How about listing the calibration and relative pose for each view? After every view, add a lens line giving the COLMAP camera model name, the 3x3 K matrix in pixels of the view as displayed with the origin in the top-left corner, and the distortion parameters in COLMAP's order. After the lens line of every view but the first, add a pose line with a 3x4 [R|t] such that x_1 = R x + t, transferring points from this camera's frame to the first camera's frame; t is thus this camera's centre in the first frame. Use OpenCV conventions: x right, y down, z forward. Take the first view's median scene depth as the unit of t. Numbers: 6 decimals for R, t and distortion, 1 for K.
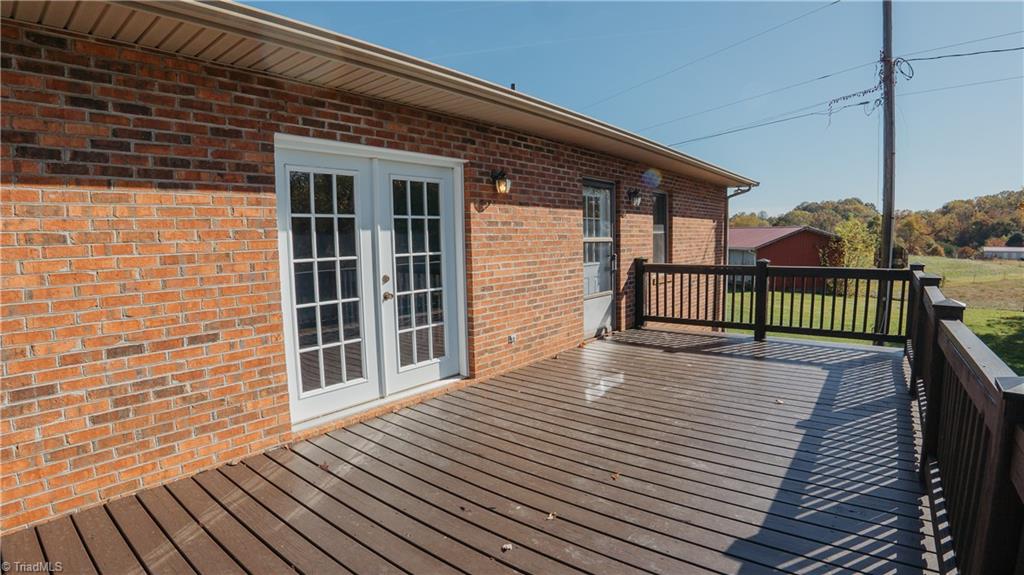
lens RADIAL K [[496.3, 0, 516.3], [0, 496.3, 288.4], [0, 0, 1]] dist [-0.086208, 0.001136]
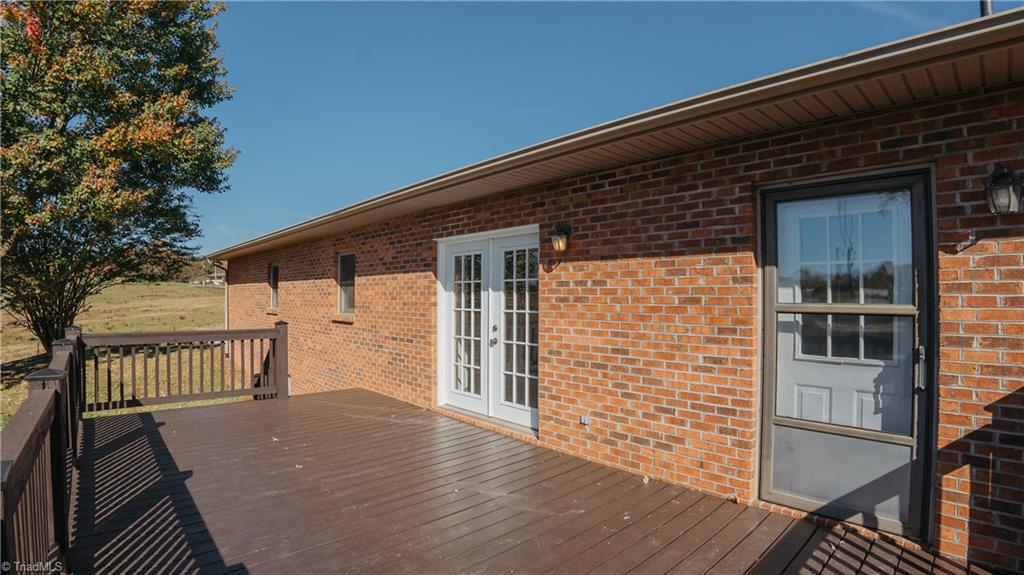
lens RADIAL K [[496.3, 0, 516.3], [0, 496.3, 288.4], [0, 0, 1]] dist [-0.086208, 0.001136]
pose [[-0.149053, 0.006963, -0.988805, 0.921795], [-0.095997, 0.995150, 0.021478, -0.140315], [0.984158, 0.098124, -0.147662, 1.105529]]
